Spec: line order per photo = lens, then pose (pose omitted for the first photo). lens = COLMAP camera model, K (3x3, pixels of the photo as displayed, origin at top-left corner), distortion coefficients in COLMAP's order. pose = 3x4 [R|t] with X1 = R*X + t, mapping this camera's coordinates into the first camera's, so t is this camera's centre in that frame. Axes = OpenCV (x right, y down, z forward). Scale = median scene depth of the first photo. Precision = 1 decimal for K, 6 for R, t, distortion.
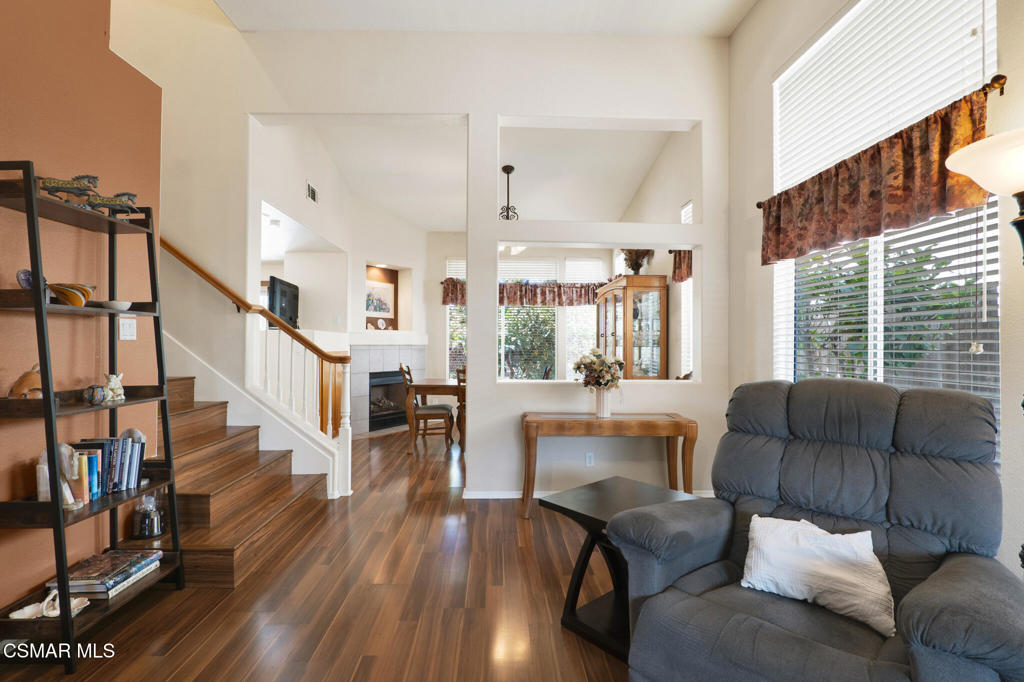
lens RADIAL K [[477.4, 0, 508.3], [0, 477.4, 340.6], [0, 0, 1]] dist [-0.014734, 0.000994]
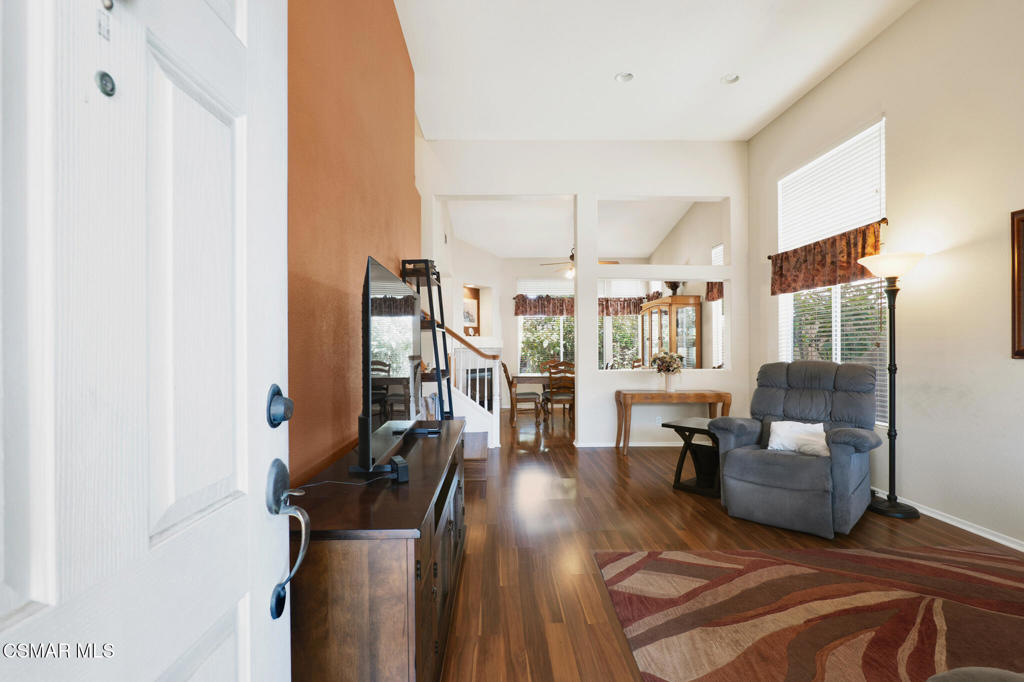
lens RADIAL K [[481.0, 0, 509.0], [0, 481.0, 344.9], [0, 0, 1]] dist [-0.013584, 0.000711]
pose [[0.999964, -0.008355, 0.001107, -0.366227], [0.008354, 0.999964, 0.001361, -0.000324], [-0.001118, -0.001352, 0.999998, -0.635644]]
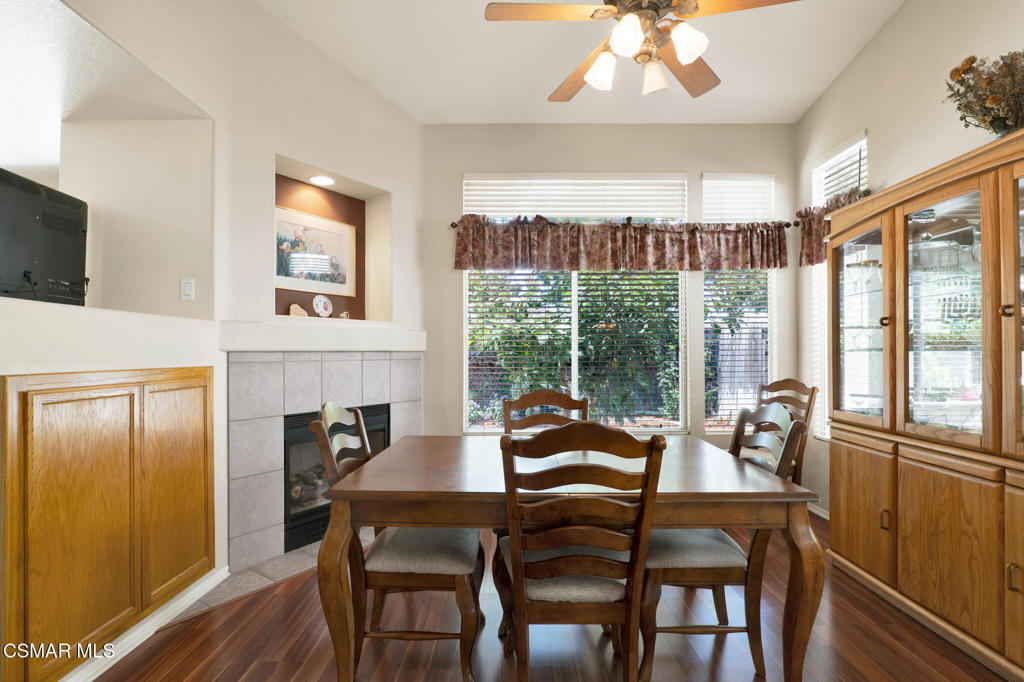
lens RADIAL K [[482.5, 0, 510.2], [0, 482.5, 351.9], [0, 0, 1]] dist [-0.014480, 0.000677]
pose [[0.999403, -0.004815, -0.034217, -0.151544], [0.005025, 0.999969, 0.006051, 0.017140], [0.034187, -0.006220, 0.999396, 1.189975]]
